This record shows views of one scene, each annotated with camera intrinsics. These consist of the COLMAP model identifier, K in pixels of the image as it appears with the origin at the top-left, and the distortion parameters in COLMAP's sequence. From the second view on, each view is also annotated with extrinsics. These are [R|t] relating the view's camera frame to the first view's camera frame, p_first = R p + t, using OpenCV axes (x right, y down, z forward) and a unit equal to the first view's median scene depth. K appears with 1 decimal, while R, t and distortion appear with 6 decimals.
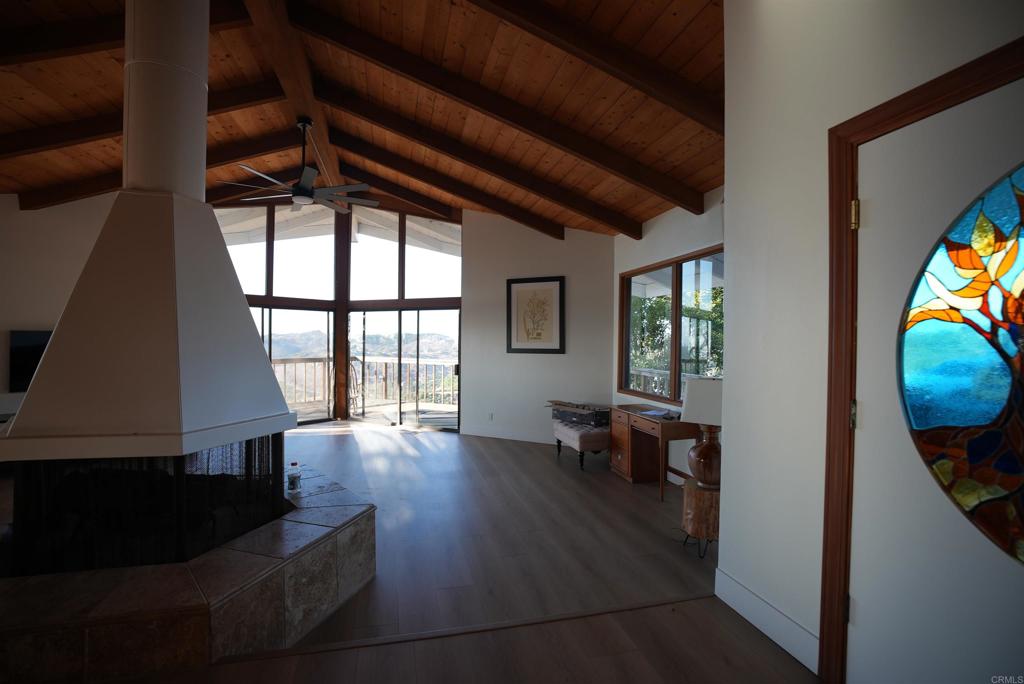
lens RADIAL K [[474.1, 0, 513.0], [0, 474.1, 340.9], [0, 0, 1]] dist [-0.066513, 0.022802]
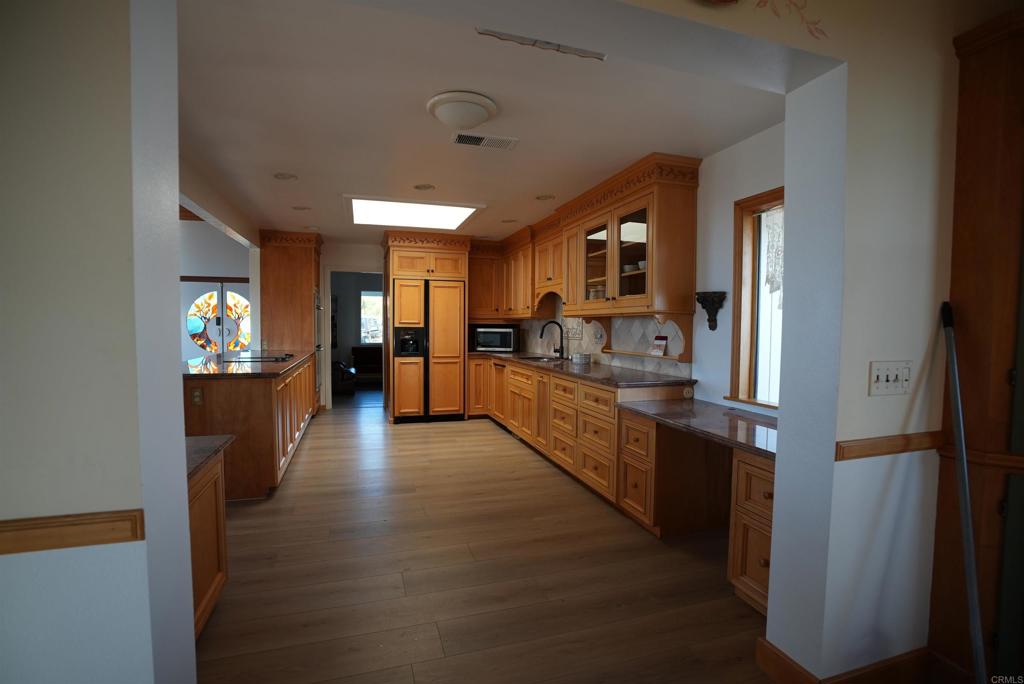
lens RADIAL K [[474.1, 0, 509.1], [0, 474.1, 346.0], [0, 0, 1]] dist [-0.066513, 0.022802]
pose [[-0.066984, -0.056124, 0.996174, -1.402530], [-0.001188, 0.998420, 0.056171, 0.000857], [-0.997753, 0.002579, -0.066944, -0.711232]]
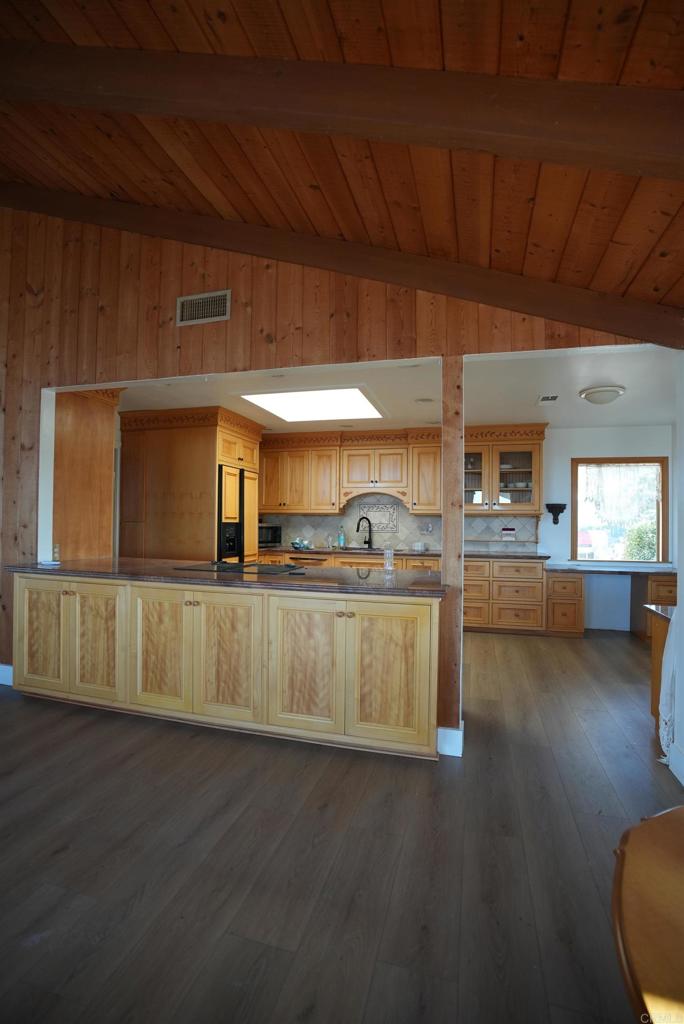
lens RADIAL K [[474.1, 0, 343.6], [0, 474.1, 512.8], [0, 0, 1]] dist [-0.066513, 0.022802]
pose [[-0.871549, -0.012216, 0.490156, -0.958470], [-0.016803, 0.999847, -0.004958, 0.000709], [-0.490020, -0.012557, -0.871621, 0.128317]]
